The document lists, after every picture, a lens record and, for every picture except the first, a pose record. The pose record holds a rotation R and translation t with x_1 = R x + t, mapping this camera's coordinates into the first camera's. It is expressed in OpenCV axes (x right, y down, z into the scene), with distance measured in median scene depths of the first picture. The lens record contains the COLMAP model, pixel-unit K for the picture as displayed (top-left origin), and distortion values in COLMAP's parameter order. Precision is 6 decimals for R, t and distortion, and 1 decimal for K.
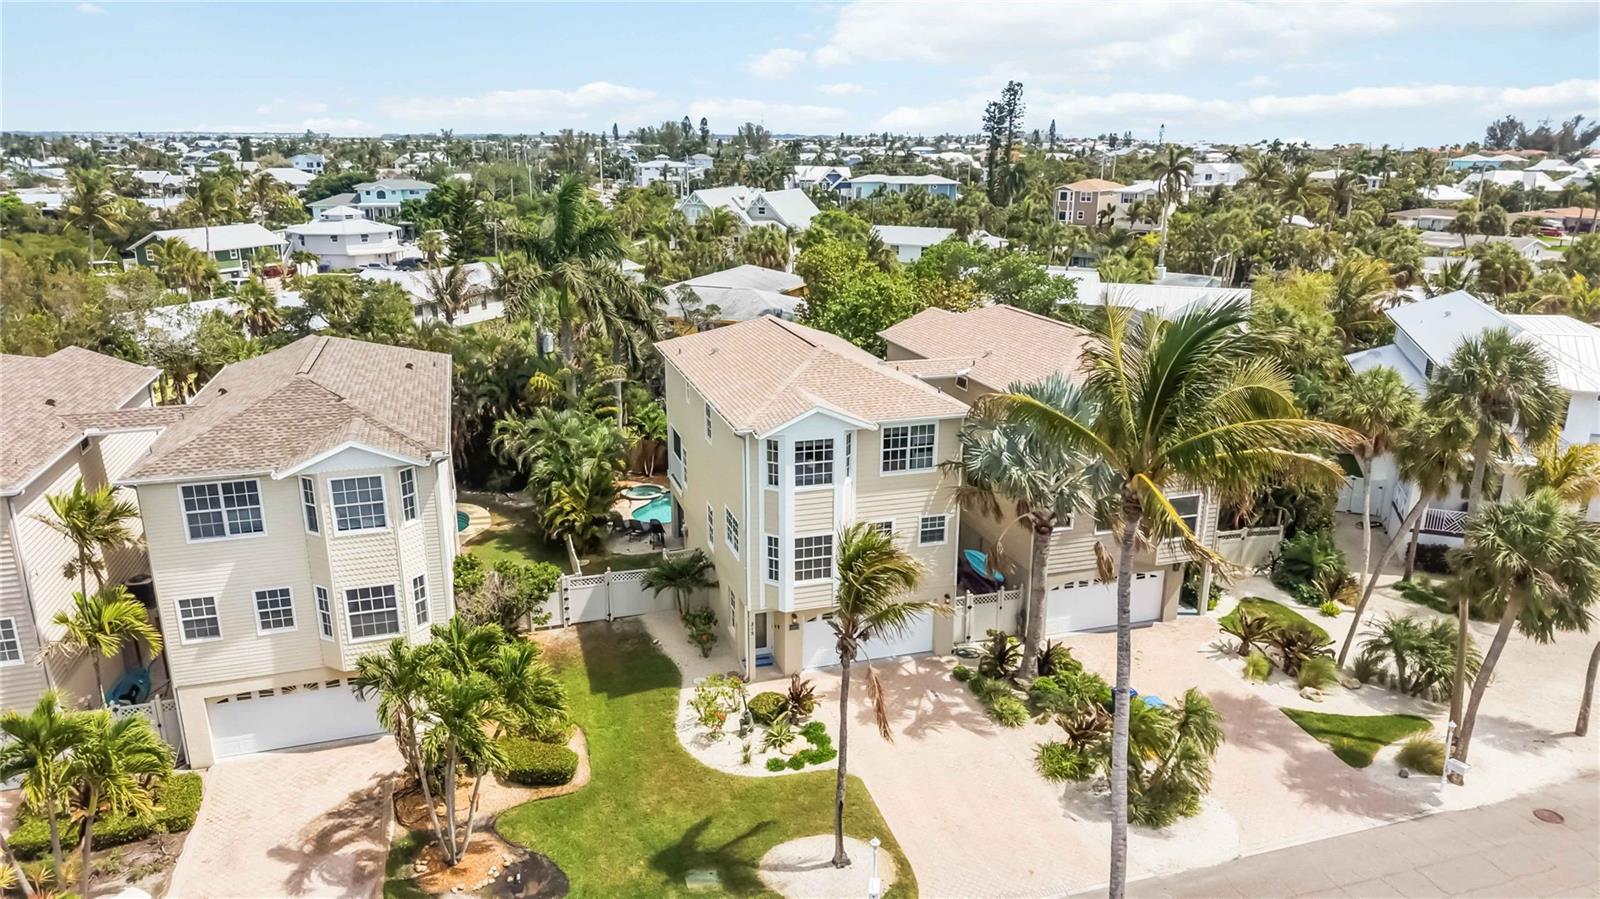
lens RADIAL K [[1066.4, 0, 799.3], [0, 1066.4, 443.9], [0, 0, 1]] dist [0.029973, -0.035681]
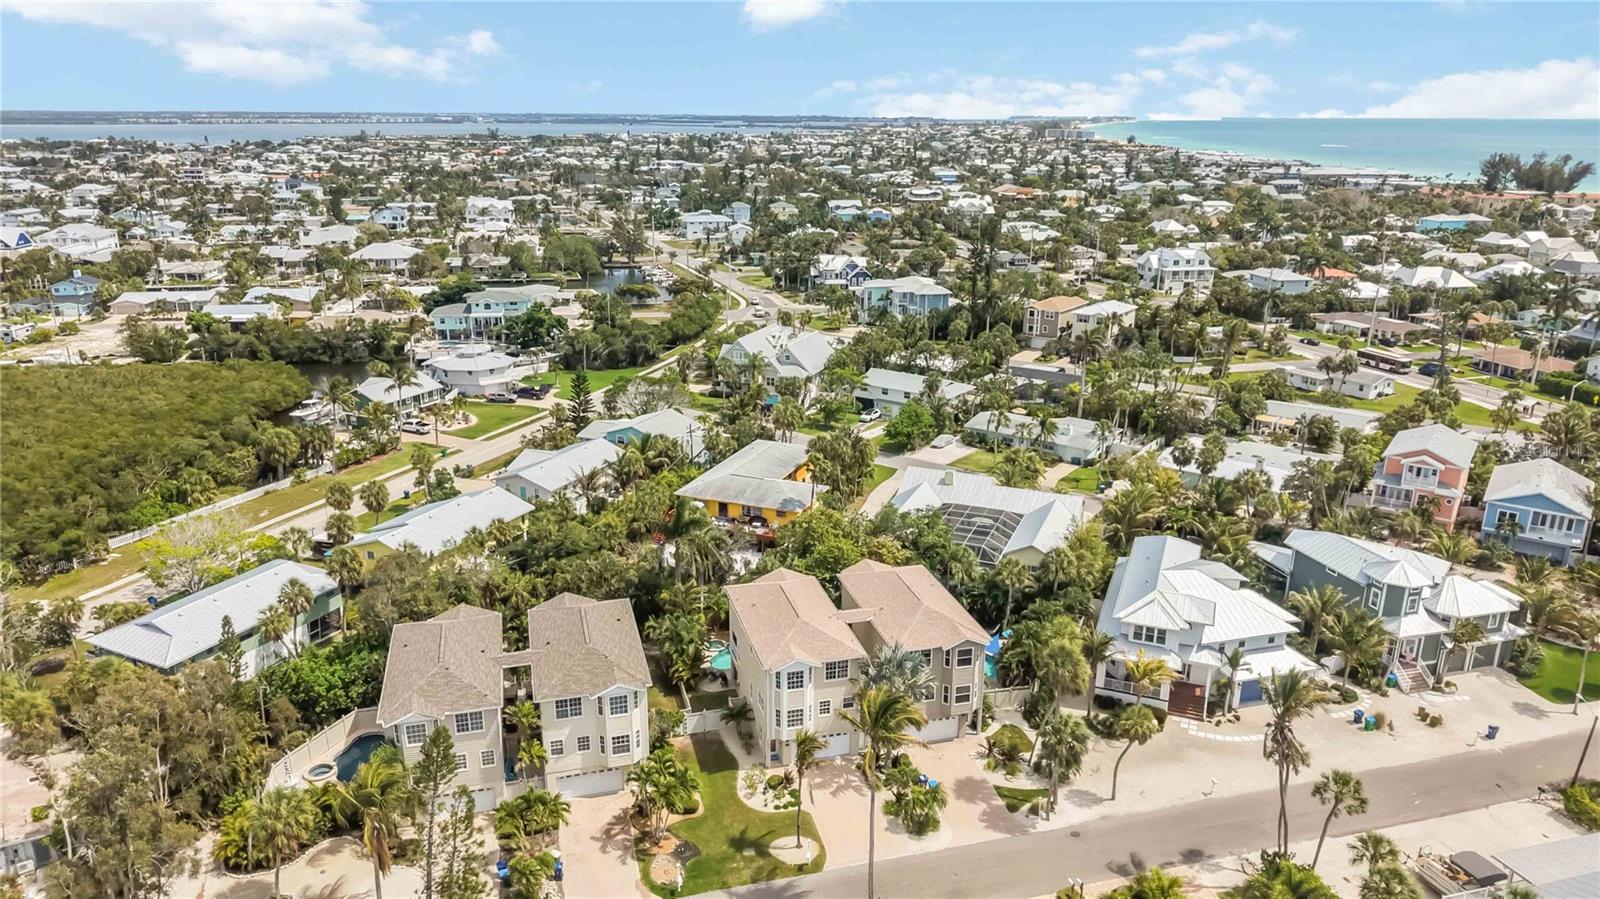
lens RADIAL K [[1066.4, 0, 801.3], [0, 1066.4, 441.8], [0, 0, 1]] dist [0.029973, -0.035681]
pose [[0.999524, 0.011124, -0.028765, 0.086362], [-0.010619, 0.999788, 0.017643, -0.537241], [0.028955, -0.017329, 0.999430, -1.333881]]
